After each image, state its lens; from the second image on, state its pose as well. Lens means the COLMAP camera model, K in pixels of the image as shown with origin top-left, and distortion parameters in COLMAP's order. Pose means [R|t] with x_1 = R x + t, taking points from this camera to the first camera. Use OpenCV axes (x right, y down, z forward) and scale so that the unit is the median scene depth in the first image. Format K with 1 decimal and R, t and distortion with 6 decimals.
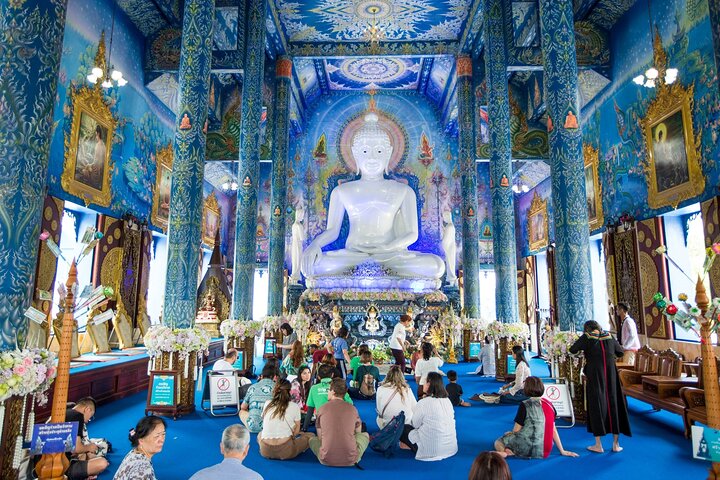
lens RADIAL K [[445.3, 0, 360.0], [0, 445.3, 240.0], [0, 0, 1]] dist [0.000336, 0.000488]
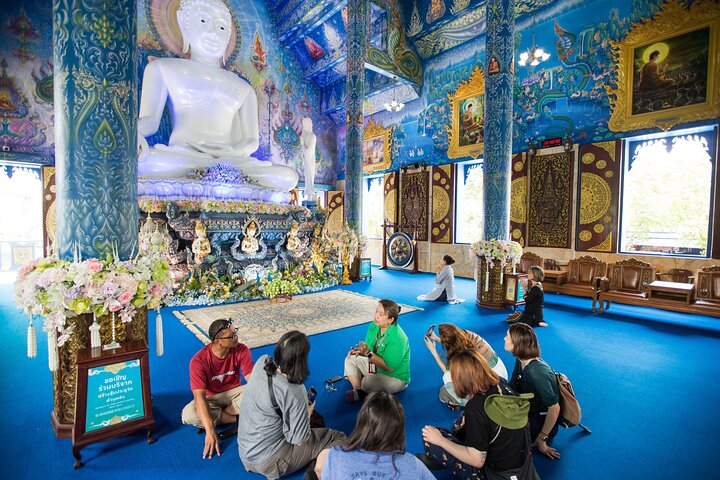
lens RADIAL K [[321.9, 0, 360.0], [0, 321.9, 240.0], [0, 0, 1]] dist [-0.029031, 0.000364]
pose [[0.775227, -0.026144, 0.631142, -0.166704], [-0.100435, 0.981332, 0.164014, 0.069830], [-0.623647, -0.190537, 0.758129, 0.447069]]
